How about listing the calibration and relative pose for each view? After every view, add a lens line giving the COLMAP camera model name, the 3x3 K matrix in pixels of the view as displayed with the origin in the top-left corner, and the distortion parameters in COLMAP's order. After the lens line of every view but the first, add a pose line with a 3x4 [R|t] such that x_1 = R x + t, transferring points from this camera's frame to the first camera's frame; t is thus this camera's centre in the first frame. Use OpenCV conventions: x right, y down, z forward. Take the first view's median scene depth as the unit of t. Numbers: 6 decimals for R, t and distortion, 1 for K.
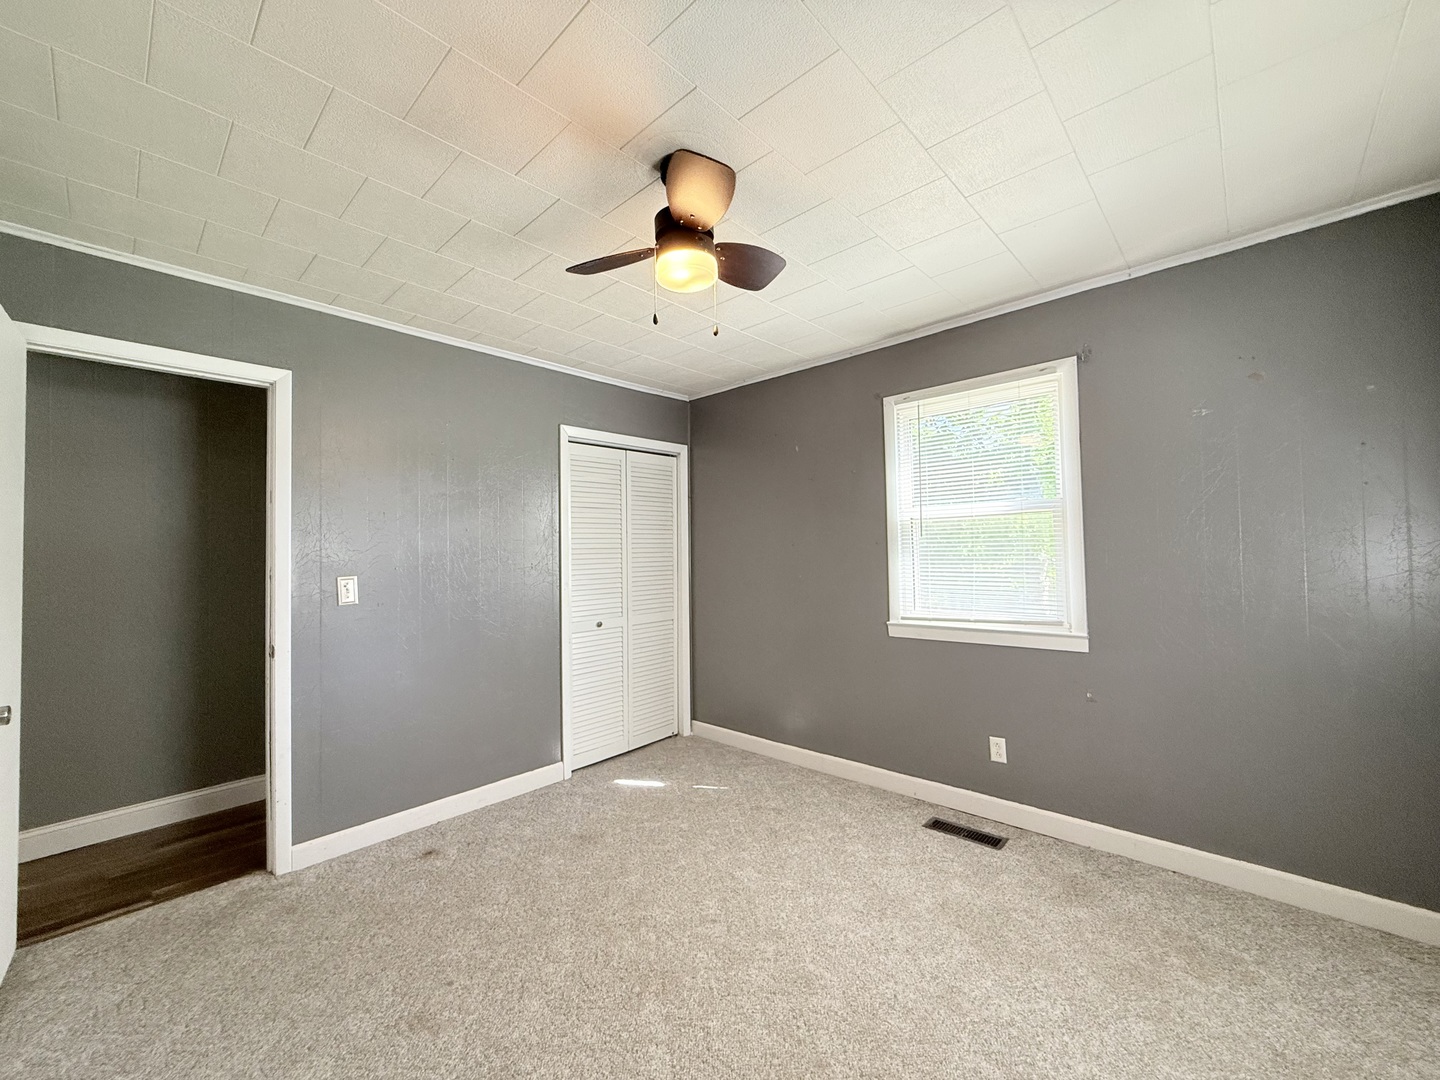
lens RADIAL K [[573.5, 0, 715.6], [0, 573.5, 541.0], [0, 0, 1]] dist [0.000113, -0.000207]
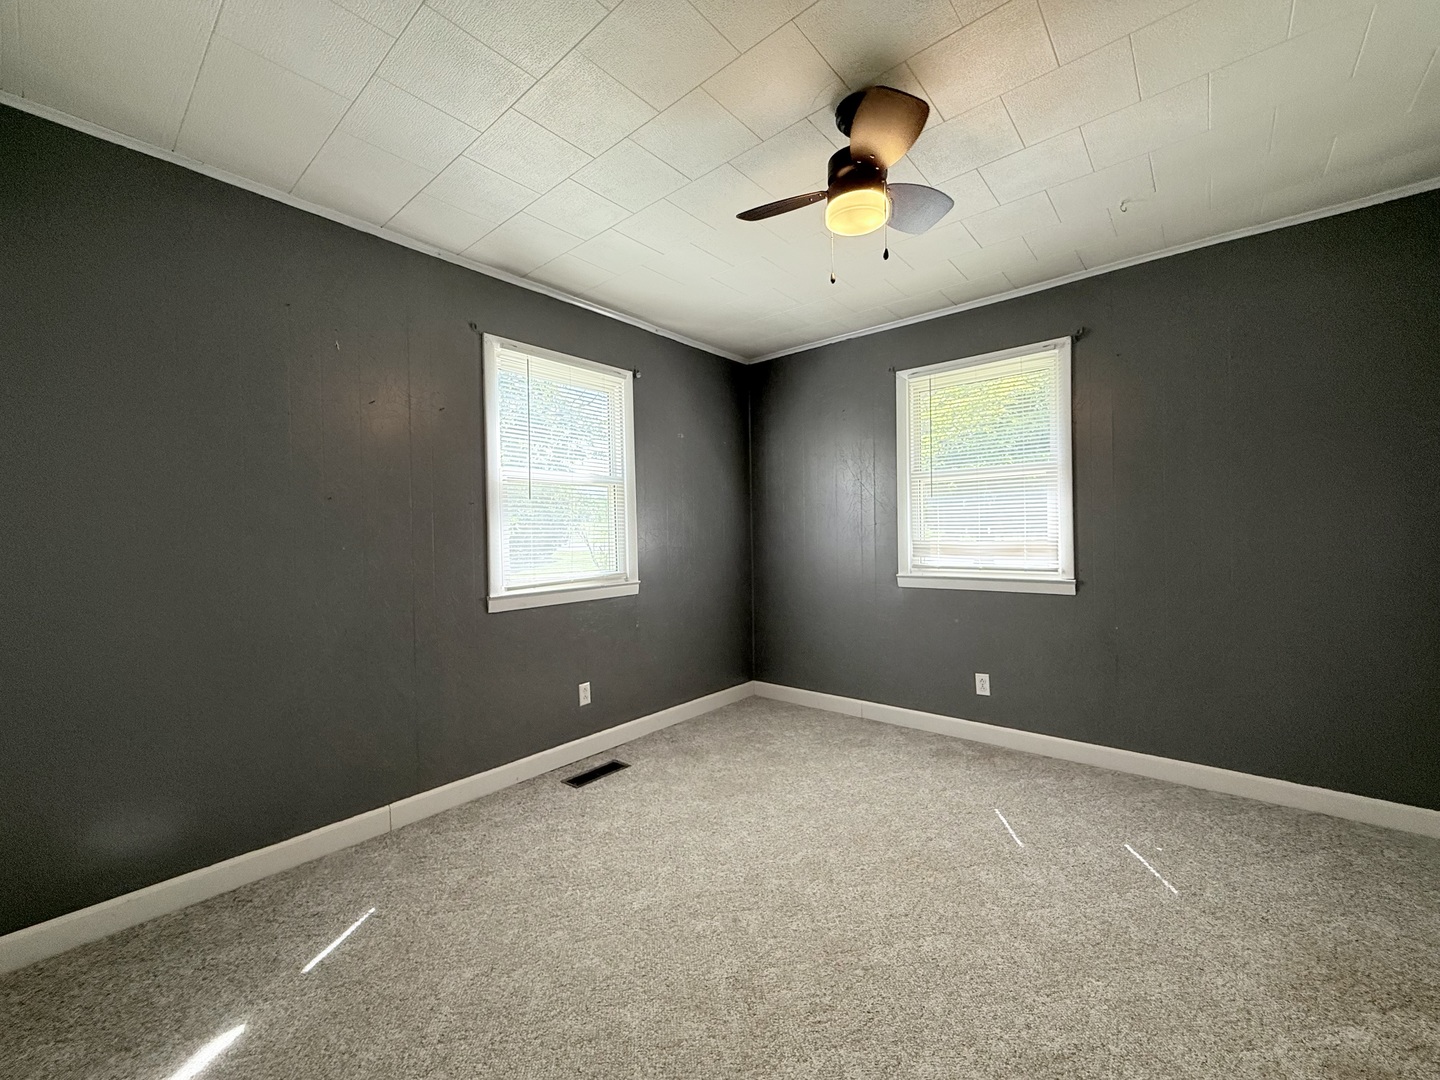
lens RADIAL K [[573.5, 0, 715.6], [0, 573.5, 541.0], [0, 0, 1]] dist [0.000113, -0.000207]
pose [[-0.040251, 0.009881, 0.999141, -0.693266], [-0.003186, 0.999945, -0.010017, 0.080388], [-0.999185, -0.003586, -0.040217, 0.850686]]
